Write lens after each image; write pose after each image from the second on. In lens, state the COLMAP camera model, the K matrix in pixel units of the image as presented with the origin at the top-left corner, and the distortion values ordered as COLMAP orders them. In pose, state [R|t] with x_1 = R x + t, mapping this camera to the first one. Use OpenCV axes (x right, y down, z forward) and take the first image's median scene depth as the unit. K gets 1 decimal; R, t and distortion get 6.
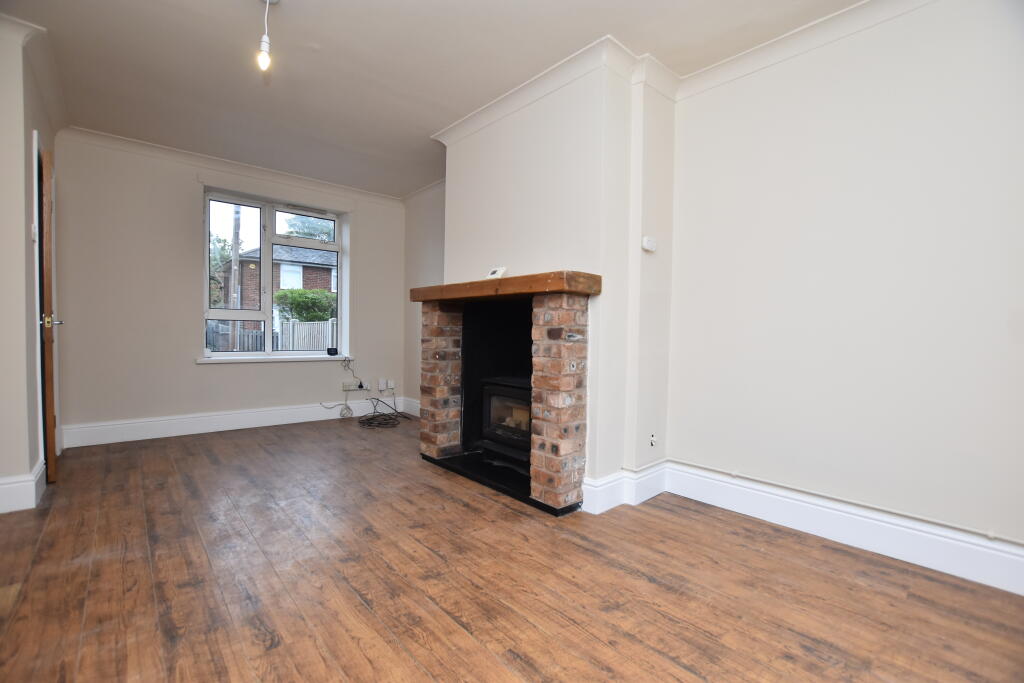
lens RADIAL K [[451.7, 0, 506.5], [0, 451.7, 345.1], [0, 0, 1]] dist [-0.025372, 0.000456]
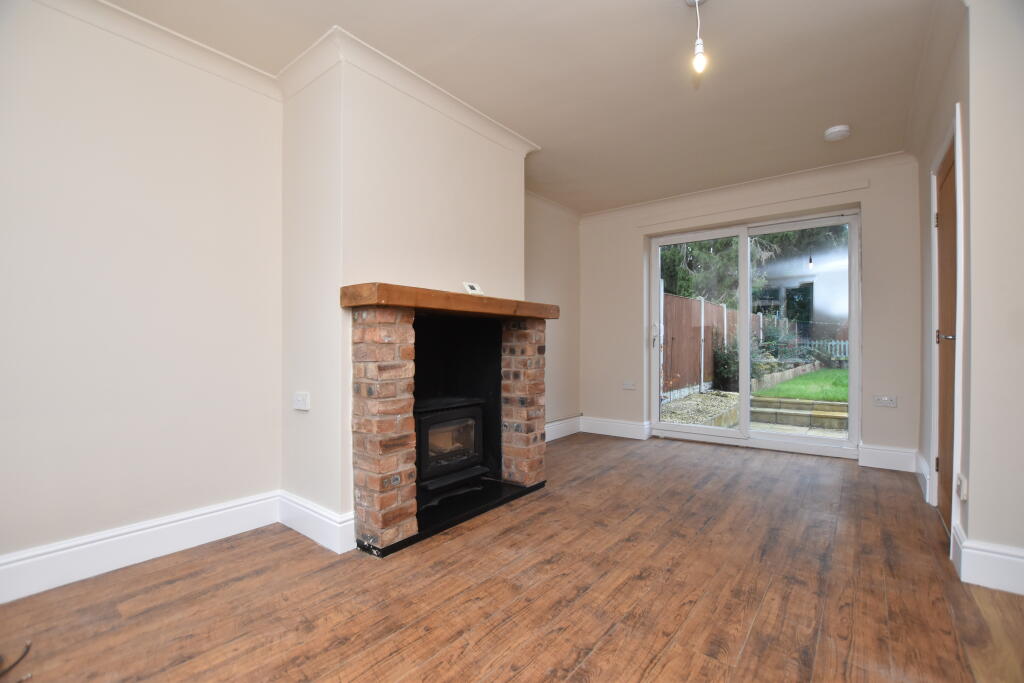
lens RADIAL K [[451.7, 0, 506.5], [0, 451.7, 345.1], [0, 0, 1]] dist [-0.025372, 0.000456]
pose [[-0.181687, -0.012763, 0.983273, -1.207301], [0.030254, 0.999370, 0.018562, -0.068958], [-0.982891, 0.033120, -0.181187, 1.369538]]
